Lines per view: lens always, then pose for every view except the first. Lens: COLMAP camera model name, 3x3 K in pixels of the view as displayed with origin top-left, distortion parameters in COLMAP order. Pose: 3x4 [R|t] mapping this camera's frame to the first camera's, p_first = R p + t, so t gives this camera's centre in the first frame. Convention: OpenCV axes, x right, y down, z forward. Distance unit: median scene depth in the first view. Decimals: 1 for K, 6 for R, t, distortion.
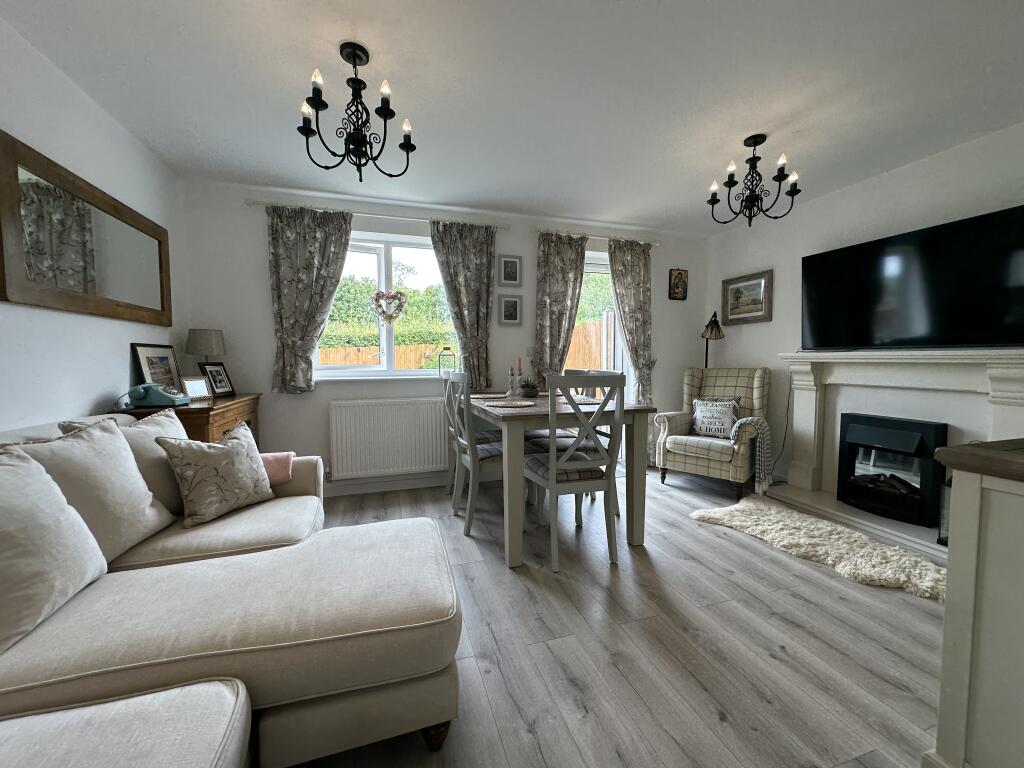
lens RADIAL K [[410.3, 0, 510.6], [0, 410.3, 383.9], [0, 0, 1]] dist [-0.002701, 0.000120]
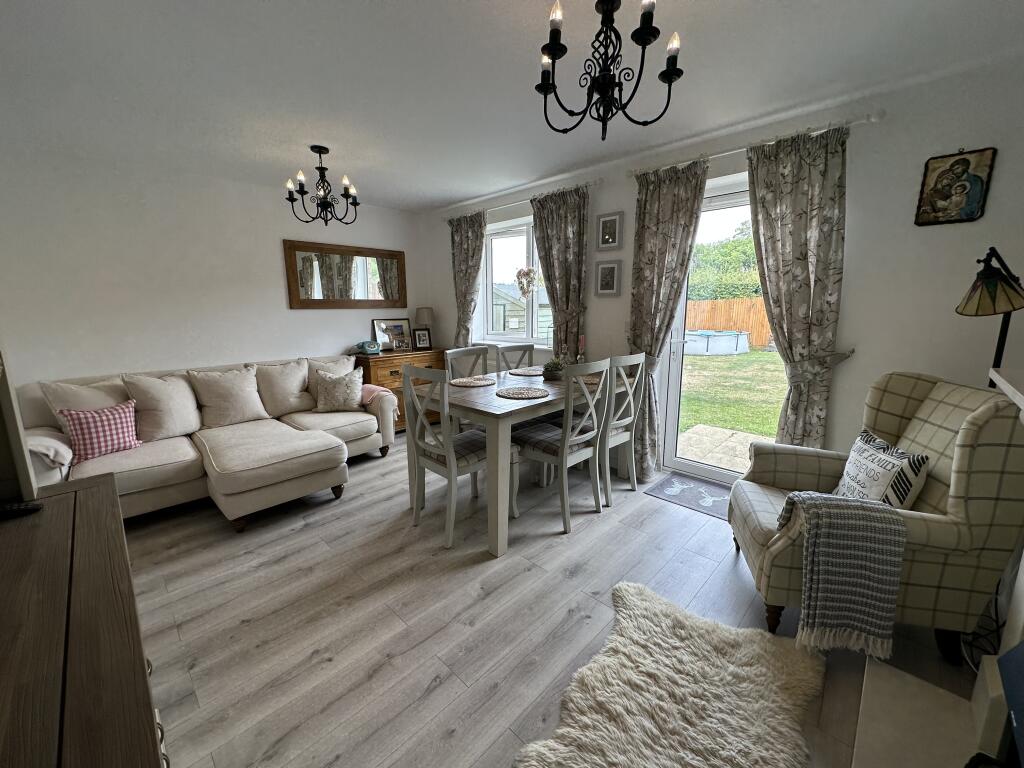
lens RADIAL K [[410.3, 0, 509.2], [0, 410.3, 382.9], [0, 0, 1]] dist [-0.002701, 0.000120]
pose [[0.469804, 0.164244, -0.867357, 0.740086], [-0.049187, 0.985883, 0.160046, -0.095695], [0.881399, -0.032528, 0.471251, 0.423420]]
